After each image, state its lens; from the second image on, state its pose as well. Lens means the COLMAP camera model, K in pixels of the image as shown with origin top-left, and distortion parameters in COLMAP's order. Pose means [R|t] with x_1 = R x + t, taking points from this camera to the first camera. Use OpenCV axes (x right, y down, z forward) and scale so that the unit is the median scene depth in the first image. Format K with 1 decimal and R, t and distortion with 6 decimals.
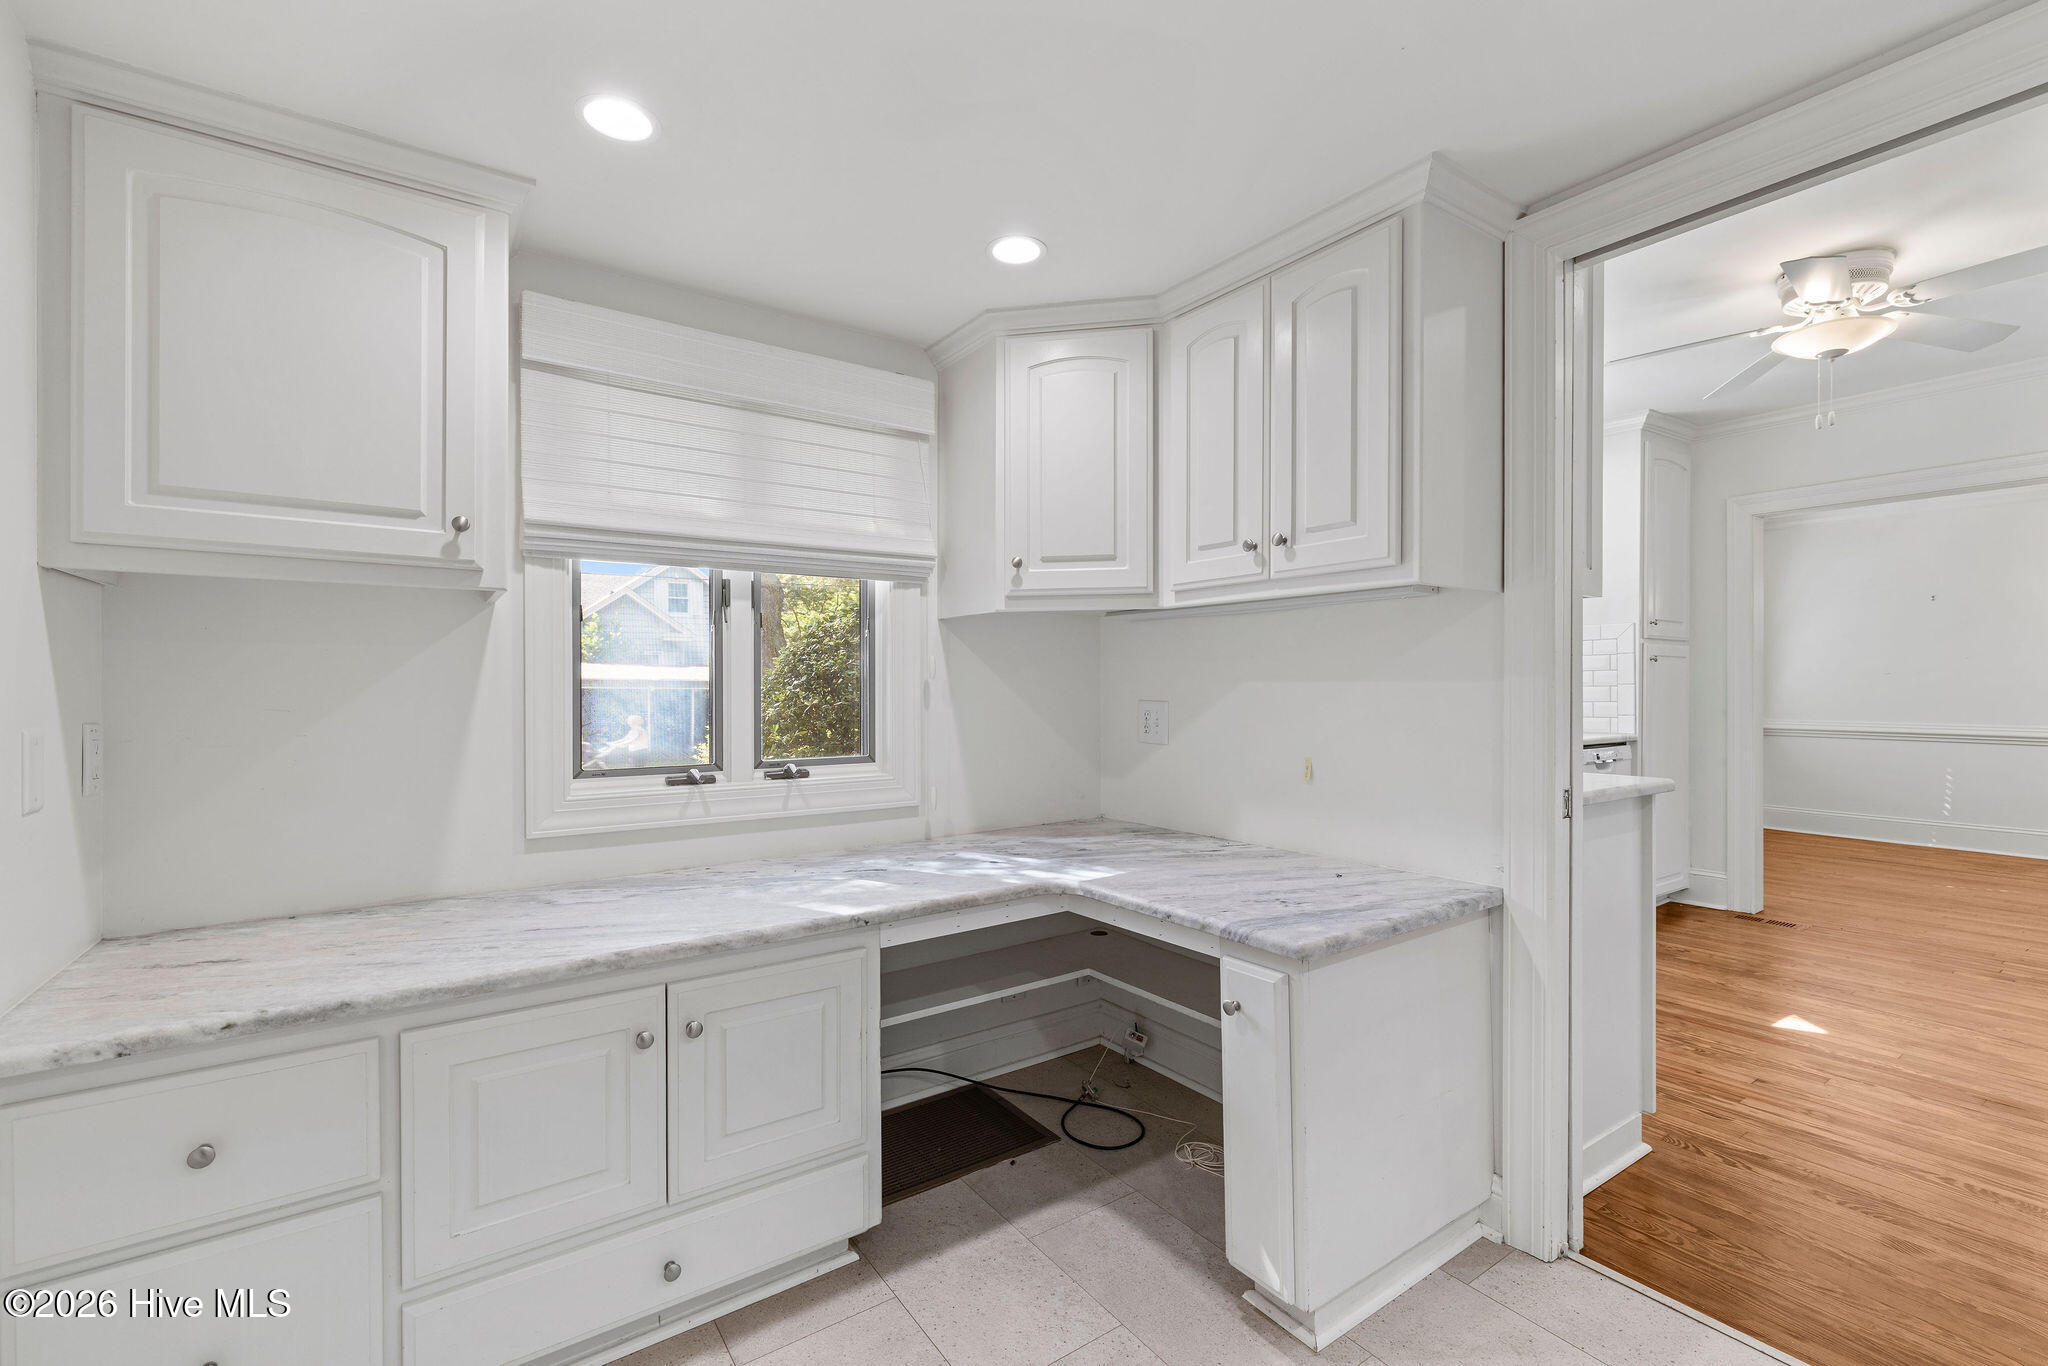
lens RADIAL K [[896.5, 0, 1023.6], [0, 896.5, 678.4], [0, 0, 1]] dist [-0.000240, 0.000808]
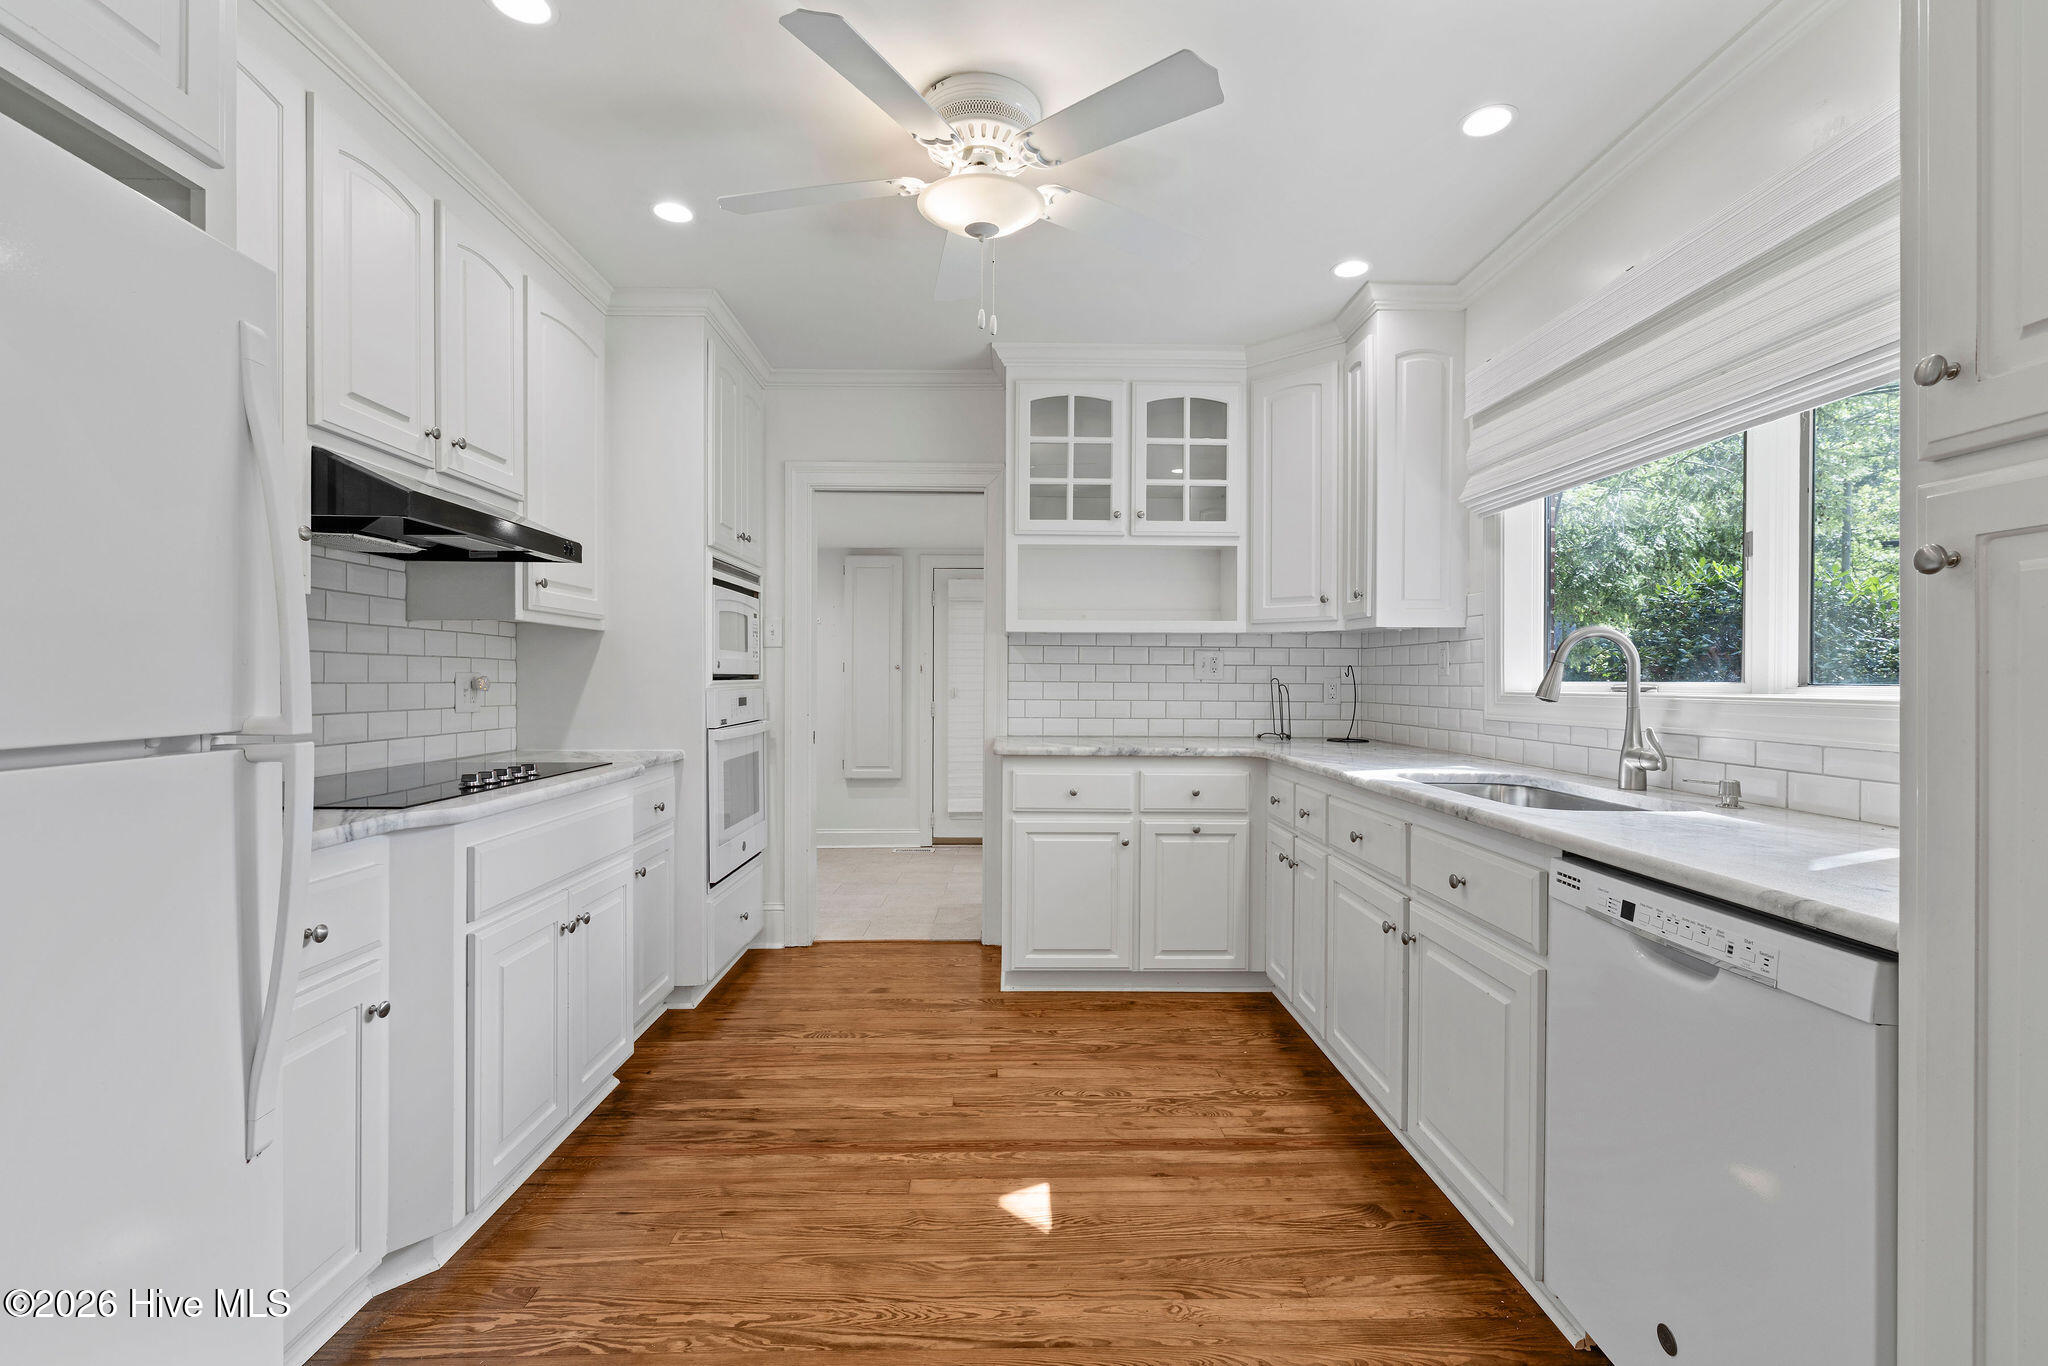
lens RADIAL K [[896.5, 0, 1026.1], [0, 896.5, 679.7], [0, 0, 1]] dist [-0.000240, 0.000808]
pose [[-0.553643, 0.003117, -0.832748, 1.726319], [-0.005152, 0.999961, 0.007168, -0.006558], [0.832738, 0.008259, -0.553605, 1.666377]]
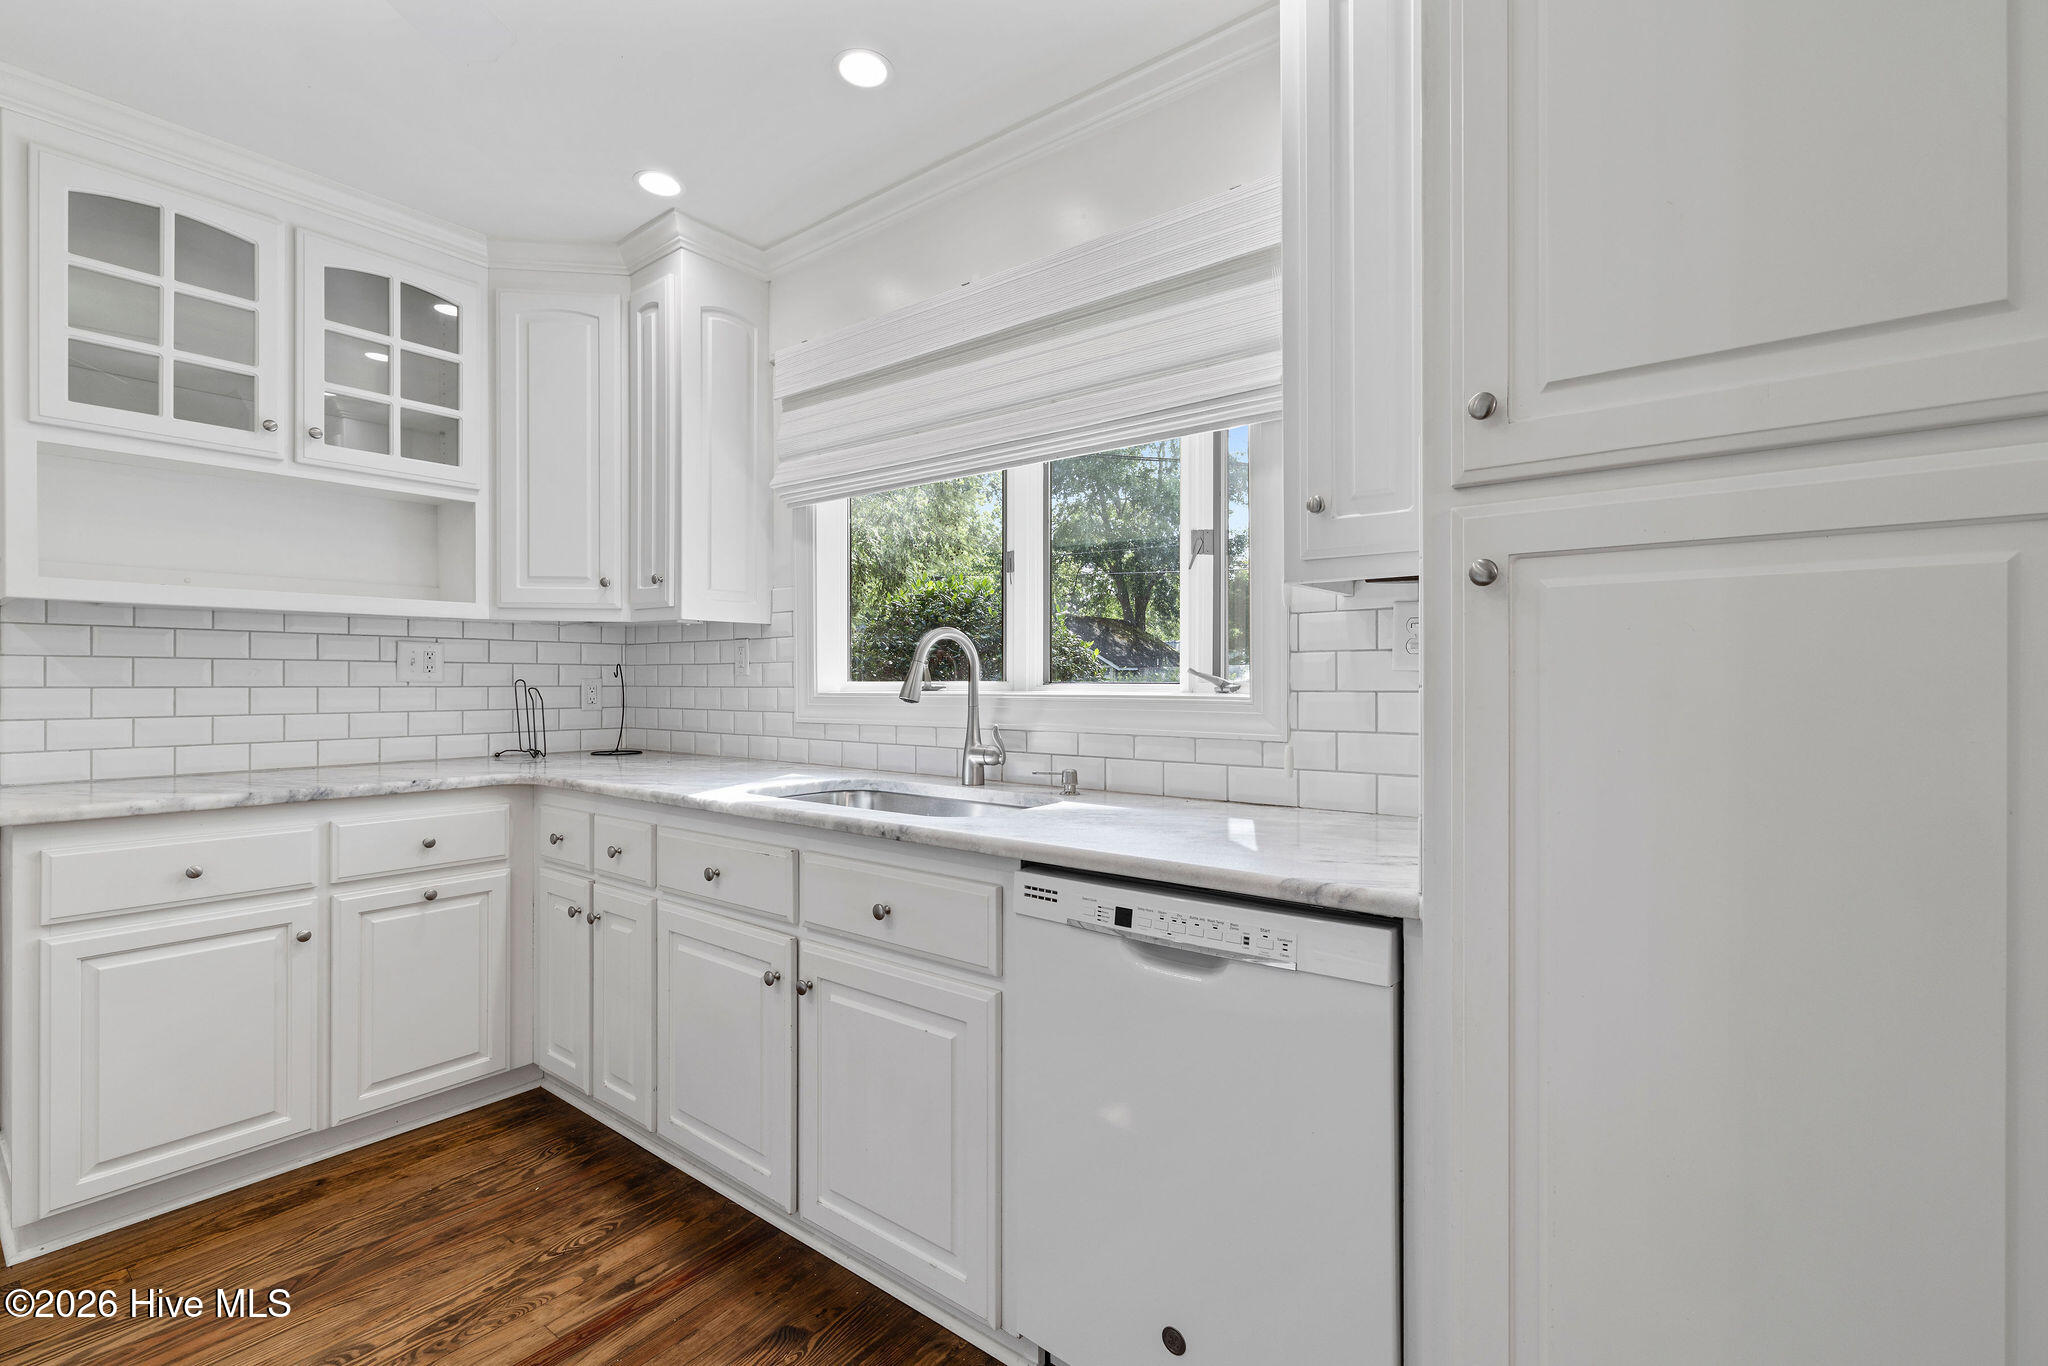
lens RADIAL K [[896.5, 0, 1023.9], [0, 896.5, 679.8], [0, 0, 1]] dist [-0.000240, 0.000808]
pose [[0.298366, 0.004218, -0.954442, 1.562553], [-0.003709, 0.999988, 0.003260, -0.006074], [0.954444, 0.002567, 0.298378, 1.460856]]
